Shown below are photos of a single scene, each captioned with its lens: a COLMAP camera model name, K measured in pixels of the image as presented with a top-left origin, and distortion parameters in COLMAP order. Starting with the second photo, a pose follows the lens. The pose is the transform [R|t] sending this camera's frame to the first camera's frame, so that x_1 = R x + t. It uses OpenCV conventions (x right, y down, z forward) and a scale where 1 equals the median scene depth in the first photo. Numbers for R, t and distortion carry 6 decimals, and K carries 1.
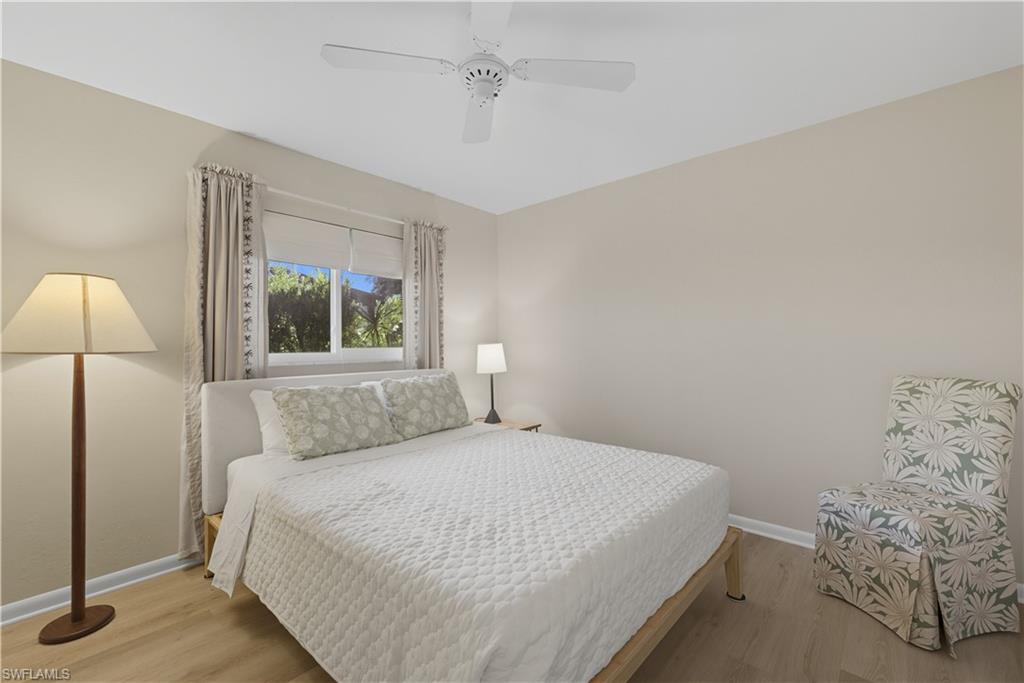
lens RADIAL K [[429.2, 0, 514.7], [0, 429.2, 339.7], [0, 0, 1]] dist [-0.000254, -0.000177]
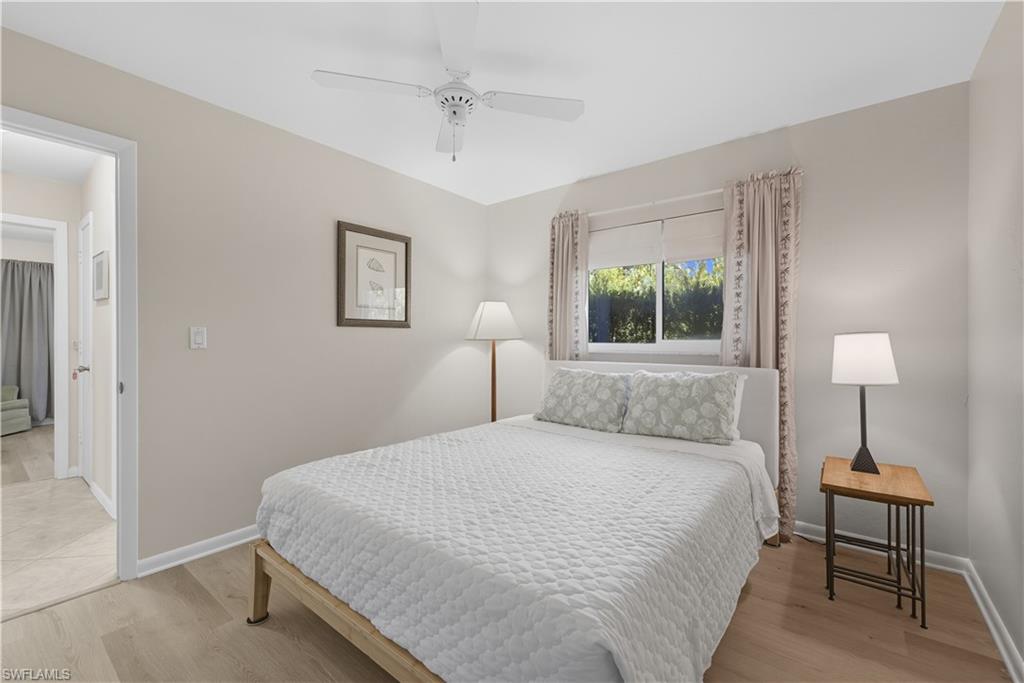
lens RADIAL K [[429.2, 0, 514.7], [0, 429.2, 339.7], [0, 0, 1]] dist [-0.000254, -0.000177]
pose [[0.057682, 0.006673, -0.998313, 0.649440], [0.010054, 0.999923, 0.007265, 0.010579], [0.998284, -0.010456, 0.057611, 0.642968]]
